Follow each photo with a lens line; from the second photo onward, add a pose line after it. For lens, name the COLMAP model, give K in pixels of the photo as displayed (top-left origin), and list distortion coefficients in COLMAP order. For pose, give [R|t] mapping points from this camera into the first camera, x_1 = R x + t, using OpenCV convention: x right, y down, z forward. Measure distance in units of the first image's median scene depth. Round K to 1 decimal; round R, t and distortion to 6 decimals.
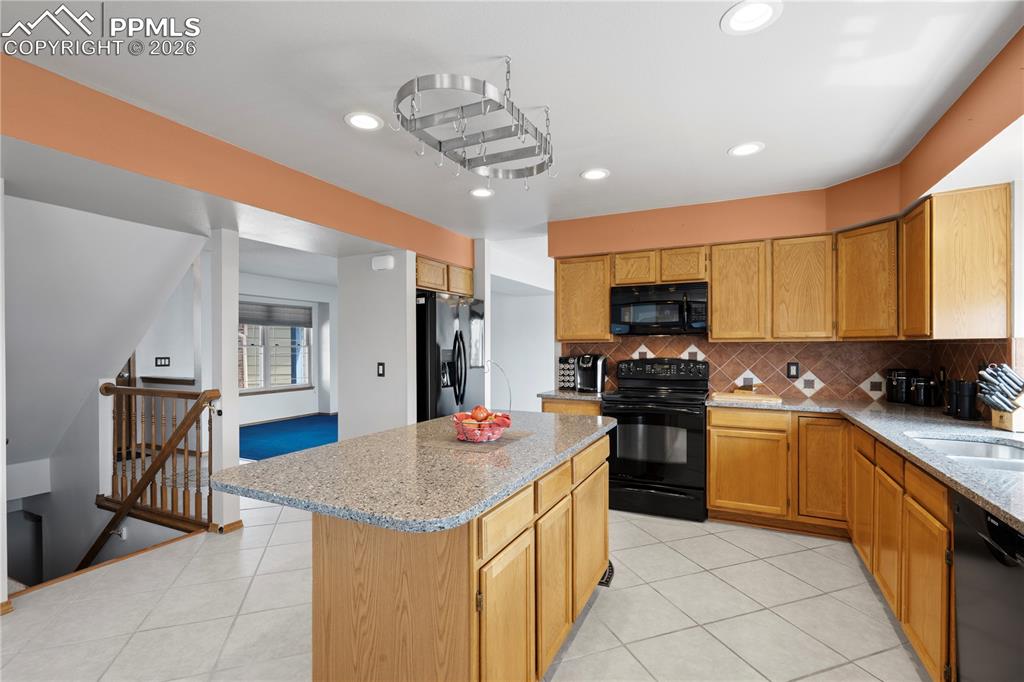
lens RADIAL K [[467.2, 0, 513.3], [0, 467.2, 345.5], [0, 0, 1]] dist [-0.005043, 0.004149]
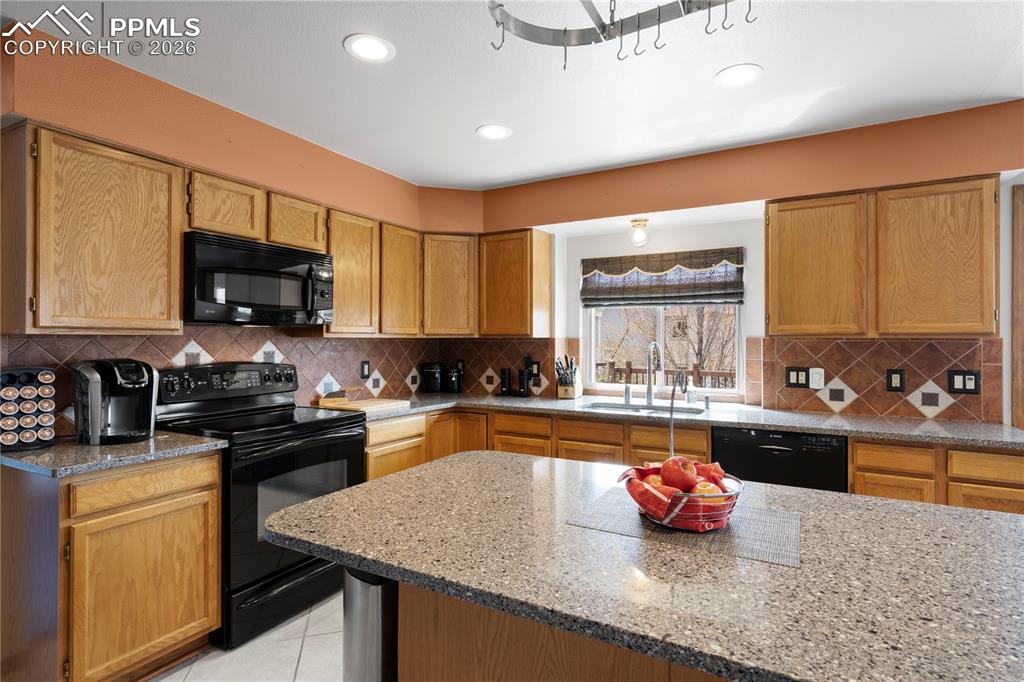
lens RADIAL K [[509.1, 0, 519.4], [0, 509.1, 338.1], [0, 0, 1]] dist [0.007044, -0.002097]
pose [[0.060657, 0.008301, 0.998124, -0.349093], [-0.003402, 0.999961, -0.008110, -0.000754], [-0.998153, -0.002903, 0.060683, 0.608865]]
